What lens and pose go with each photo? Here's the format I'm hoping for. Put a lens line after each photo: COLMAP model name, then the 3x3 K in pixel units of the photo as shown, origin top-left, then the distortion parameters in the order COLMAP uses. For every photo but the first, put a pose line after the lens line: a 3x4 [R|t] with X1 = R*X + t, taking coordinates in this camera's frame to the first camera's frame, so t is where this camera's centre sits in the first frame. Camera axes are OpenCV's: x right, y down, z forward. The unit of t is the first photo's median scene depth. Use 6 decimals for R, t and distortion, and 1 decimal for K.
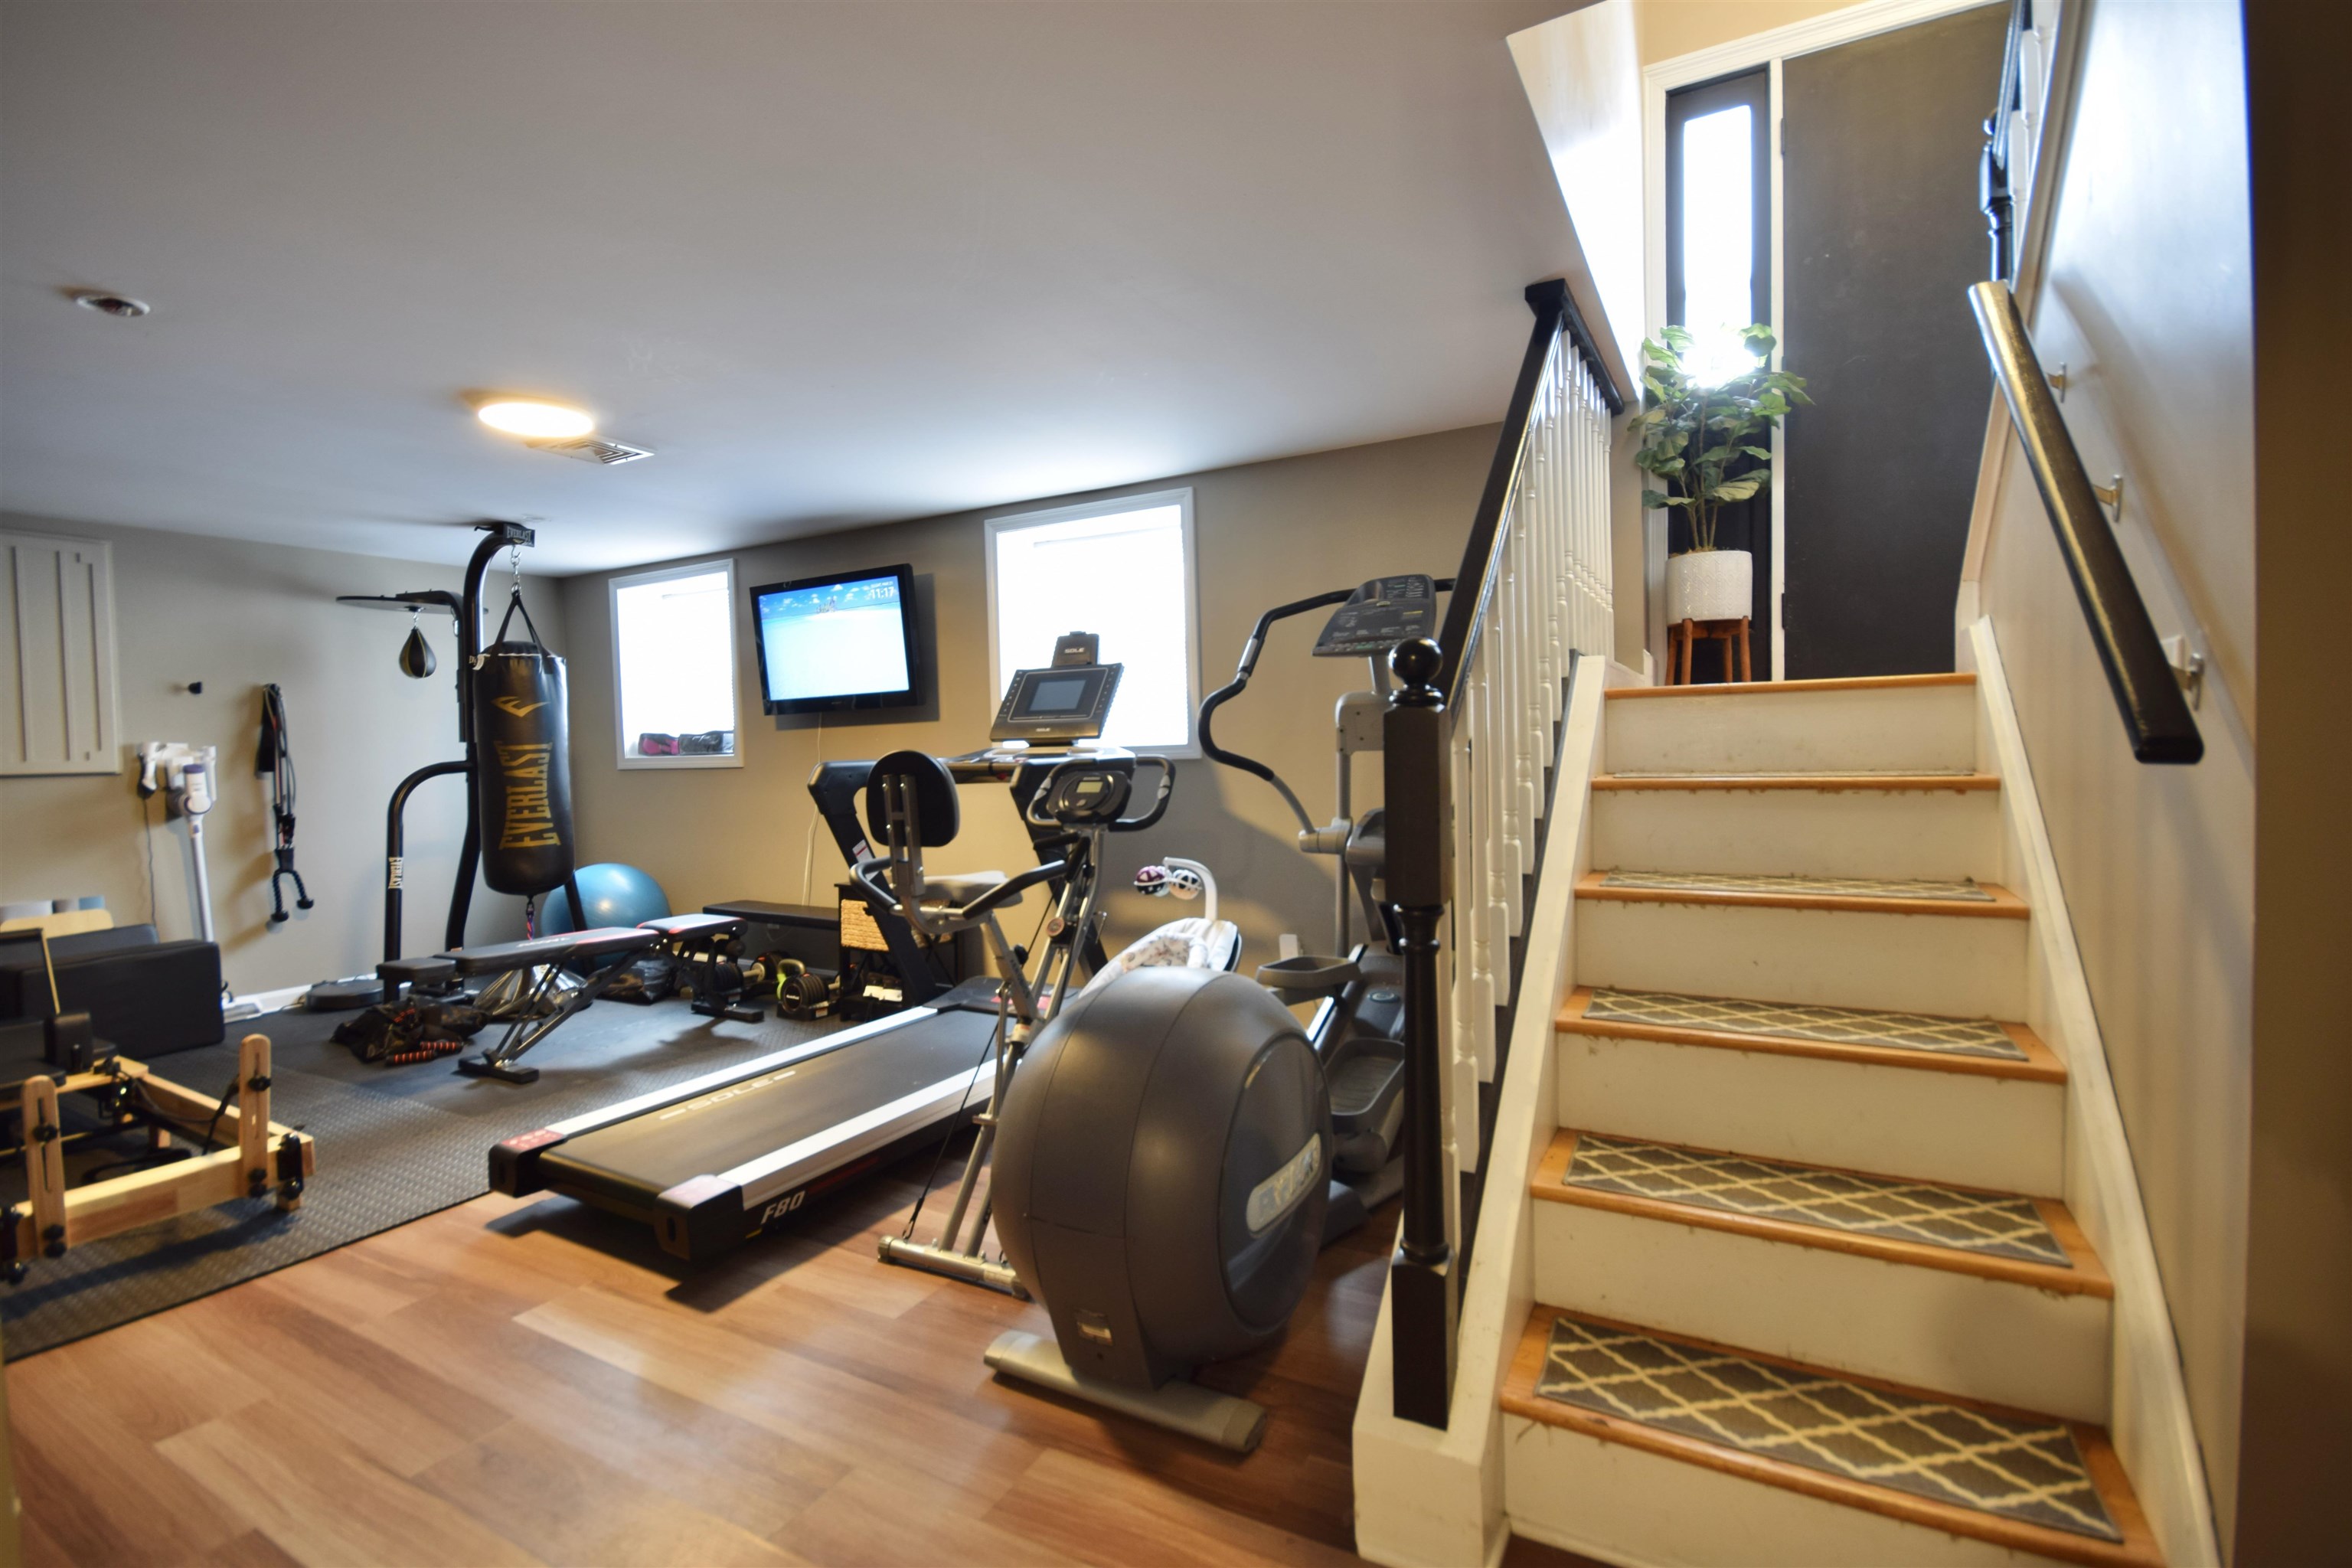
lens RADIAL K [[1055.5, 0, 1192.5], [0, 1055.5, 783.1], [0, 0, 1]] dist [0.022829, -0.018845]
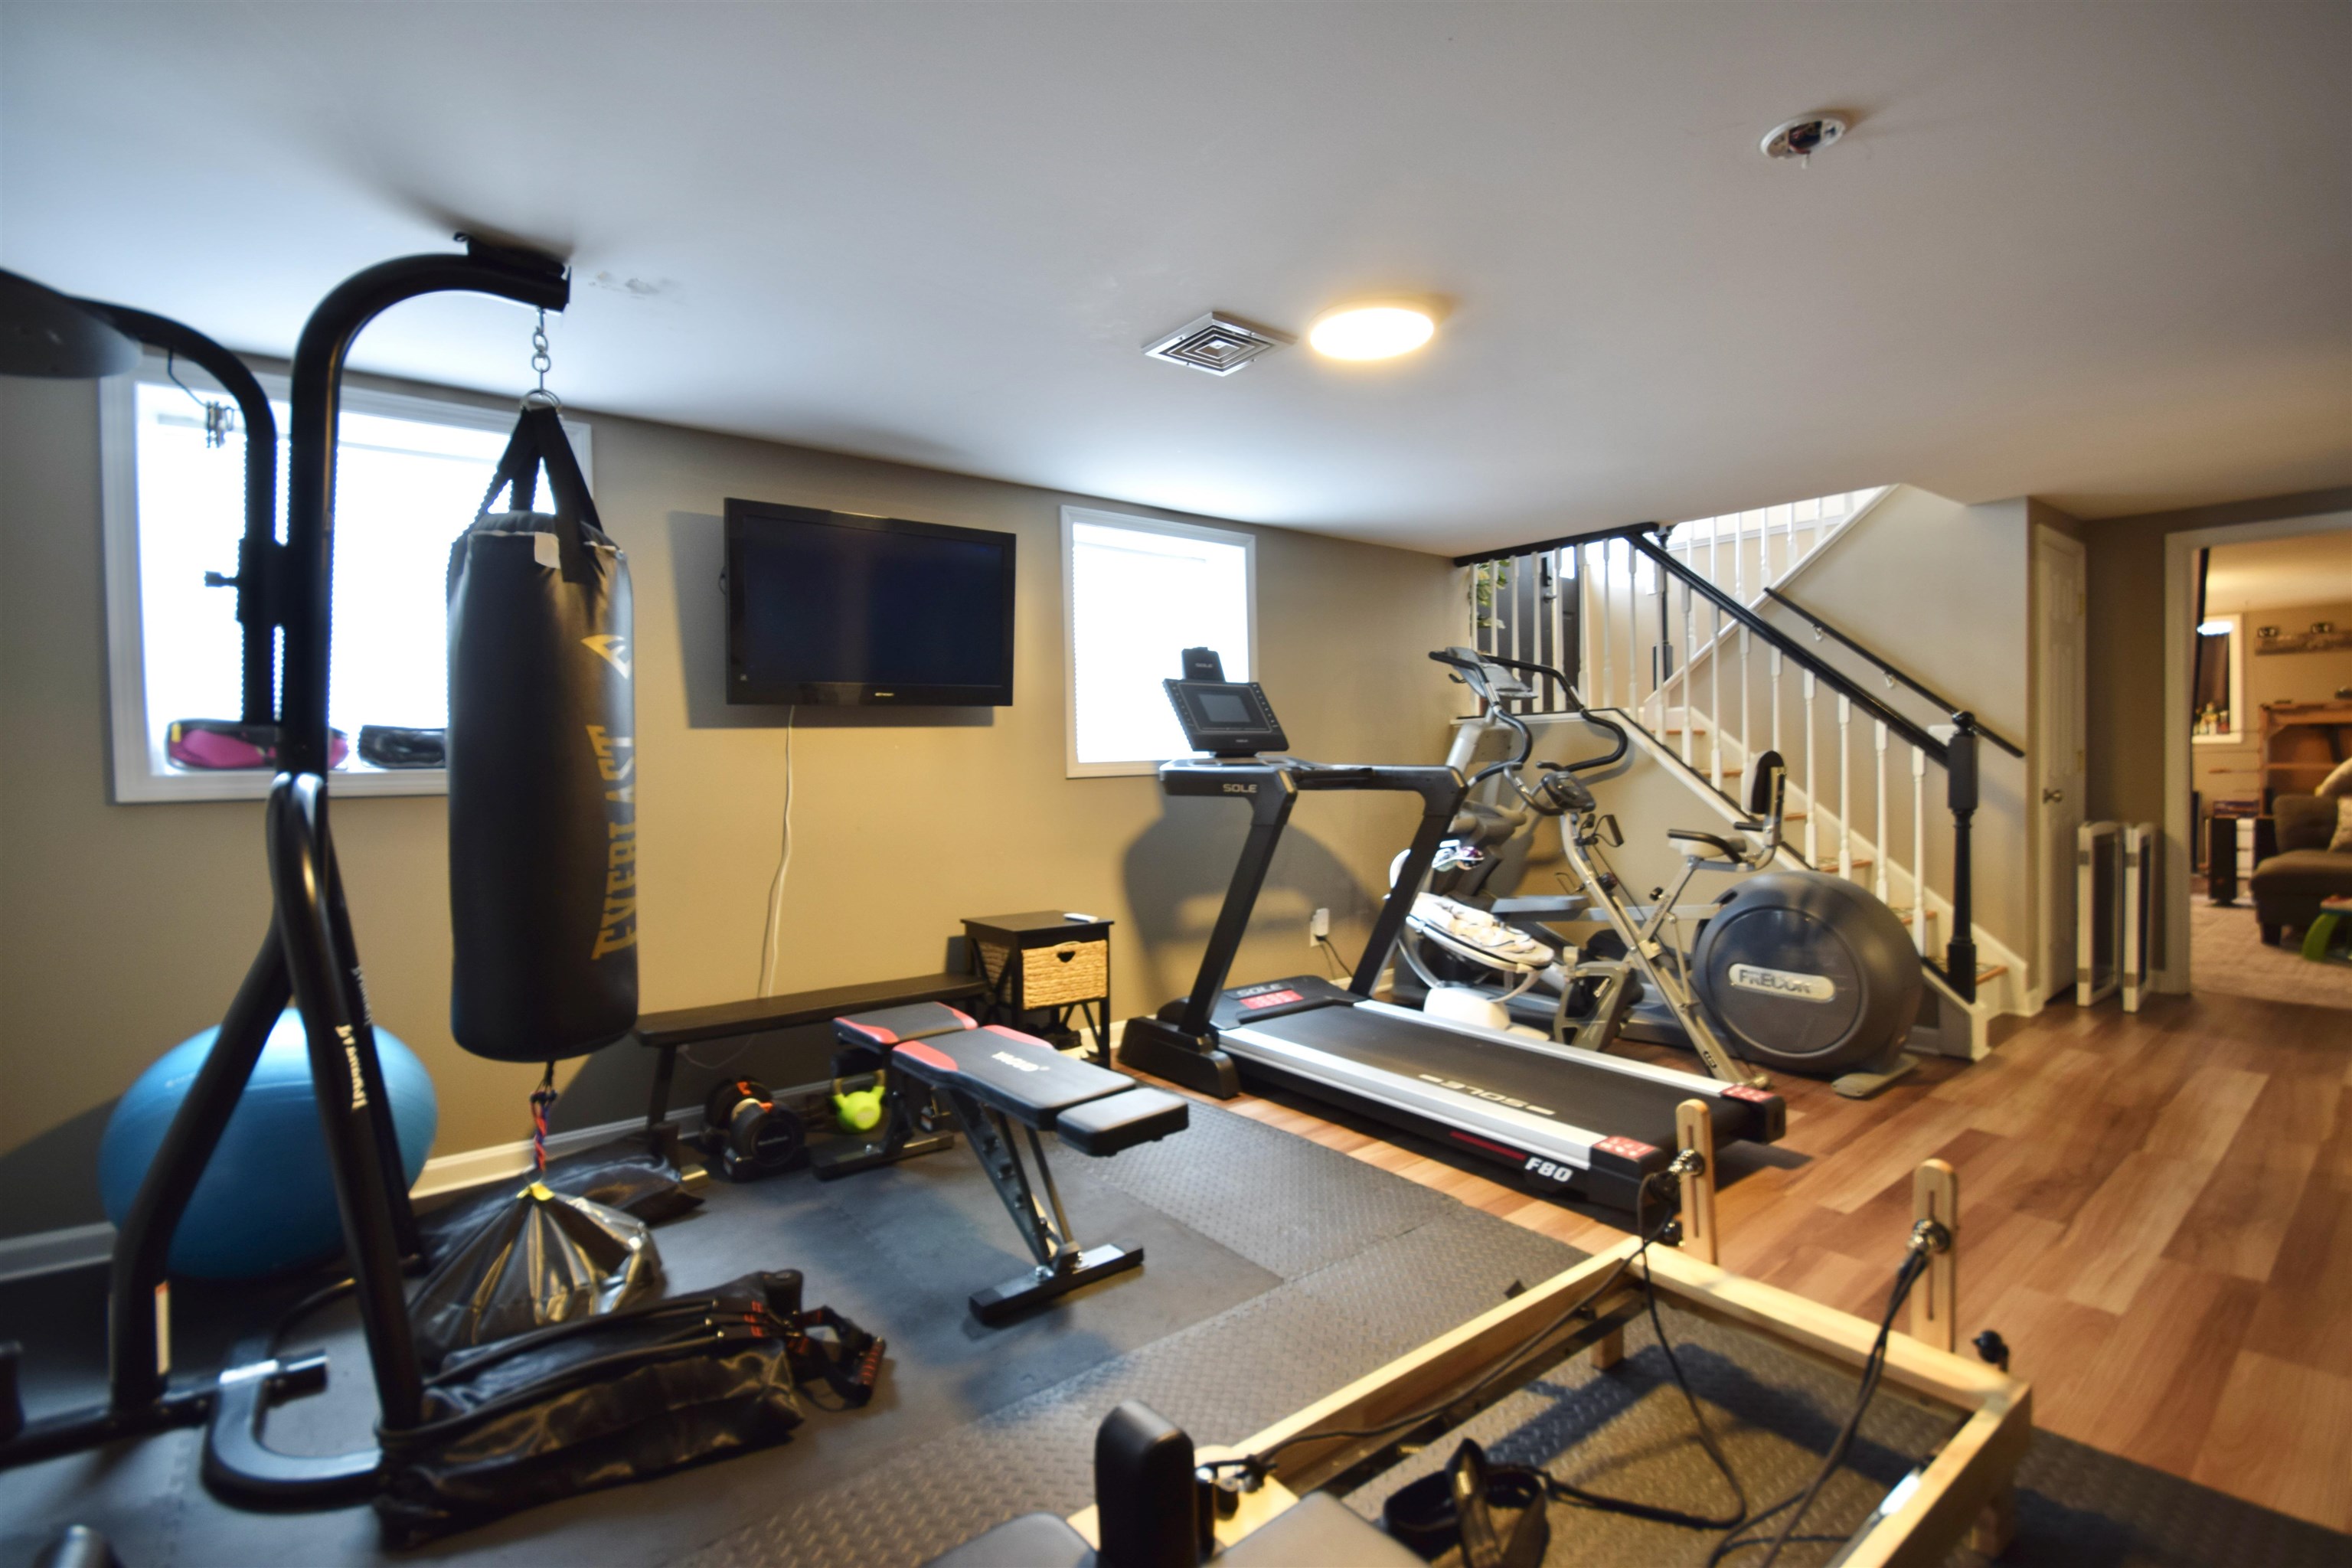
lens RADIAL K [[1032.8, 0, 1177.9], [0, 1032.8, 782.1], [0, 0, 1]] dist [0.009101, -0.011488]
pose [[0.396238, -0.000873, 0.918147, -1.608982], [0.040832, 0.999027, -0.016672, 0.005322], [-0.917239, 0.044095, 0.395888, 0.969711]]
